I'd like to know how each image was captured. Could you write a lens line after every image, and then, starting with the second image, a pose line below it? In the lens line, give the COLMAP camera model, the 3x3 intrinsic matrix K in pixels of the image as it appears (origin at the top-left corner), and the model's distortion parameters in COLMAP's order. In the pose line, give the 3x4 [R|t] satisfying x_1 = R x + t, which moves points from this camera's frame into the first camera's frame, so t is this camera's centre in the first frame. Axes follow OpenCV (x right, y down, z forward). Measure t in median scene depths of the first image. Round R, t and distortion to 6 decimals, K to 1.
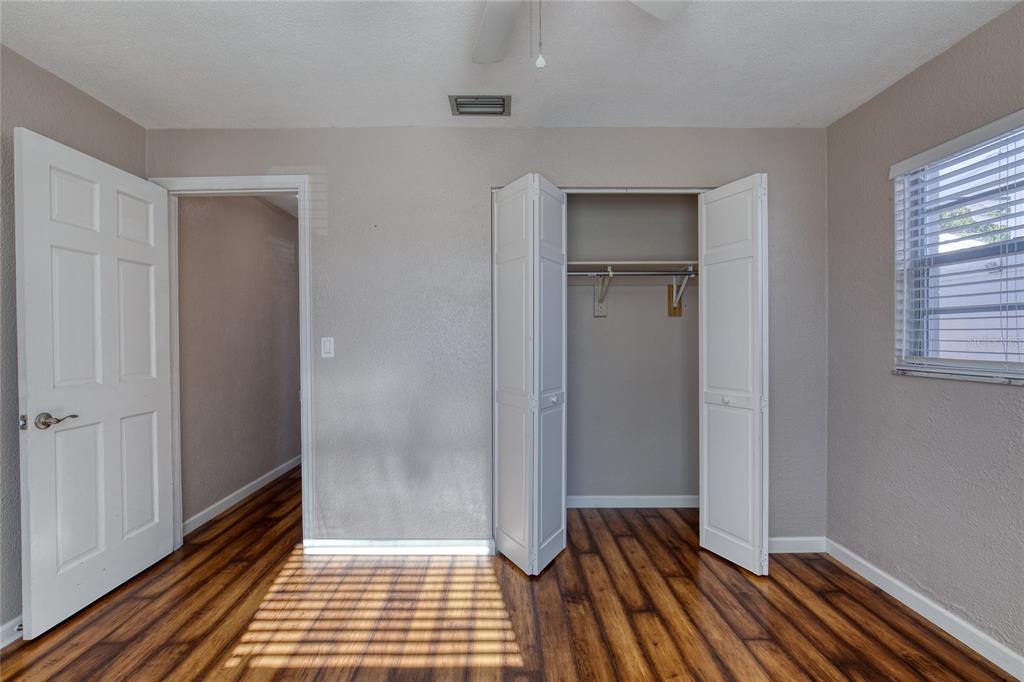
lens RADIAL K [[471.9, 0, 505.5], [0, 471.9, 343.9], [0, 0, 1]] dist [-0.006520, 0.000432]
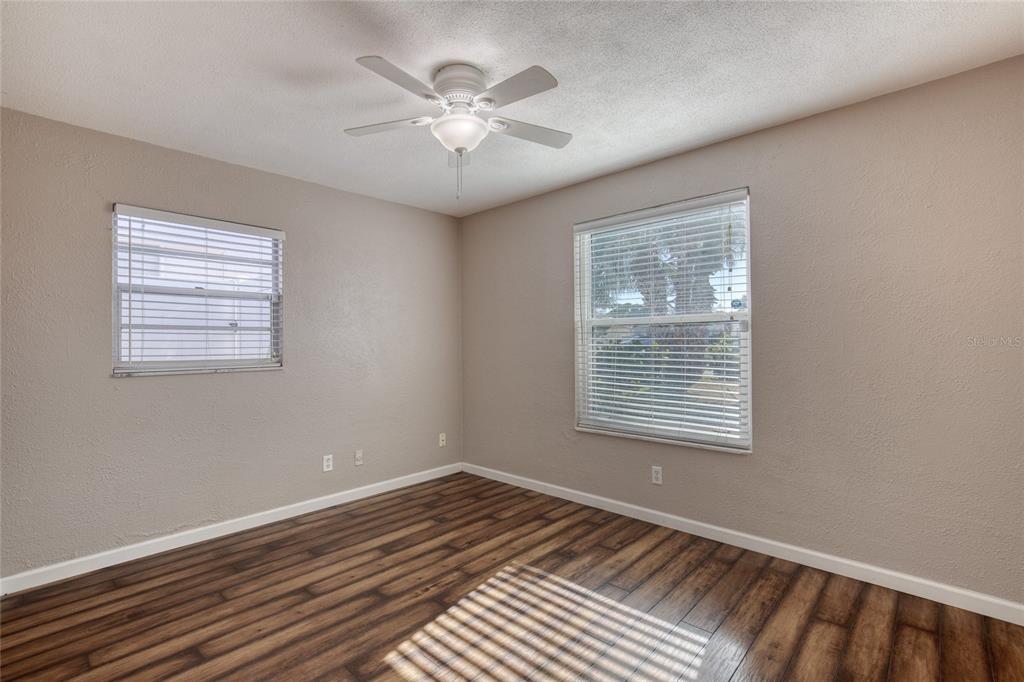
lens RADIAL K [[467.0, 0, 512.0], [0, 467.0, 341.0], [0, 0, 1]] dist [-0.003329, 0.000119]
pose [[-0.736221, 0.008620, 0.676687, -0.791060], [0.013449, 0.999908, 0.001895, -0.017242], [-0.676608, 0.010496, -0.736269, 1.314846]]
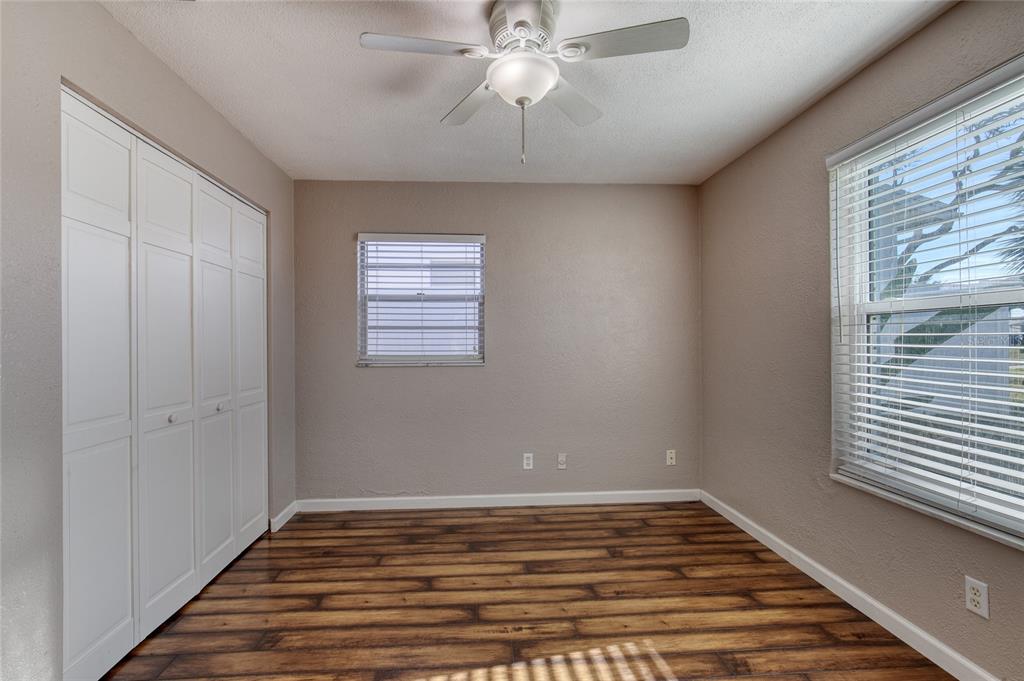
lens RADIAL K [[471.8, 0, 509.1], [0, 471.8, 340.2], [0, 0, 1]] dist [-0.017582, 0.009431]
pose [[-0.073969, 0.004757, 0.997249, -0.844349], [0.013502, 0.999902, -0.003769, -0.011602], [-0.997169, 0.013186, -0.074026, 0.682897]]
